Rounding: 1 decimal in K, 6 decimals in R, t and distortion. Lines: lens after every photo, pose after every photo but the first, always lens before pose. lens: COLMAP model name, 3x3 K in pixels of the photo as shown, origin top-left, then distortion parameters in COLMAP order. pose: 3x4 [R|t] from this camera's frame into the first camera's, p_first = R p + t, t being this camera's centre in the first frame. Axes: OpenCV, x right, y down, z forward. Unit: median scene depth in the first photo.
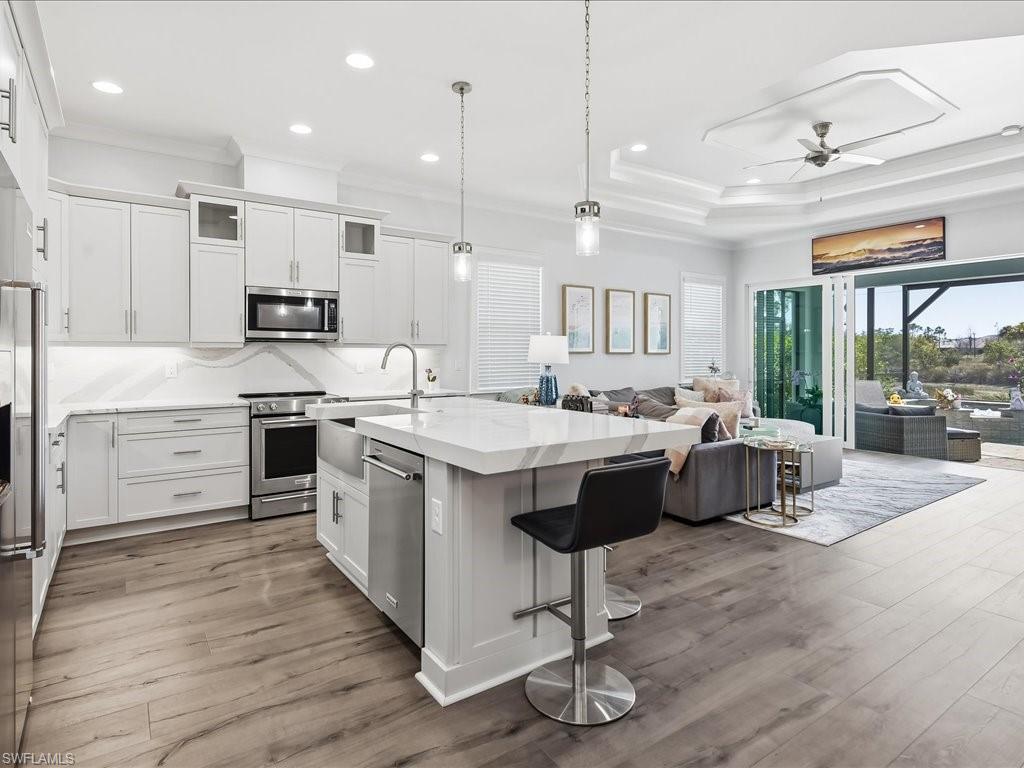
lens RADIAL K [[567.8, 0, 508.1], [0, 567.8, 349.2], [0, 0, 1]] dist [0.006282, -0.003035]
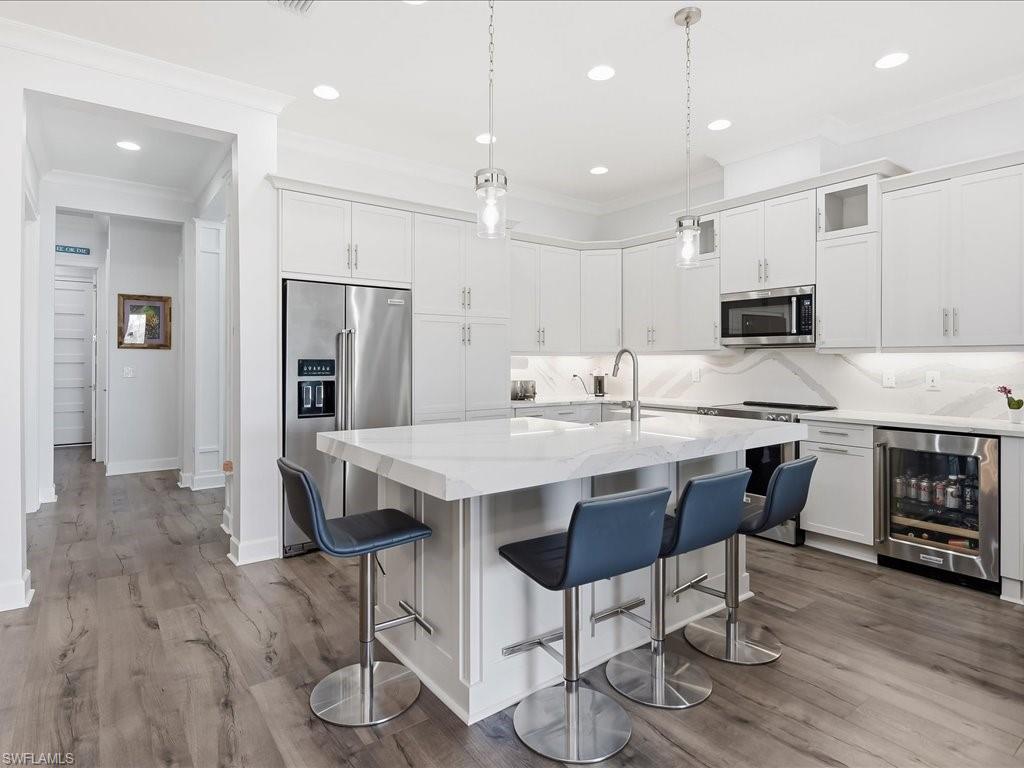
lens RADIAL K [[567.8, 0, 510.3], [0, 567.8, 367.4], [0, 0, 1]] dist [0.006282, -0.003035]
pose [[0.033723, 0.011730, -0.999362, 0.532191], [0.007061, 0.999903, 0.011974, 0.004804], [0.999406, -0.007460, 0.033637, 0.571538]]
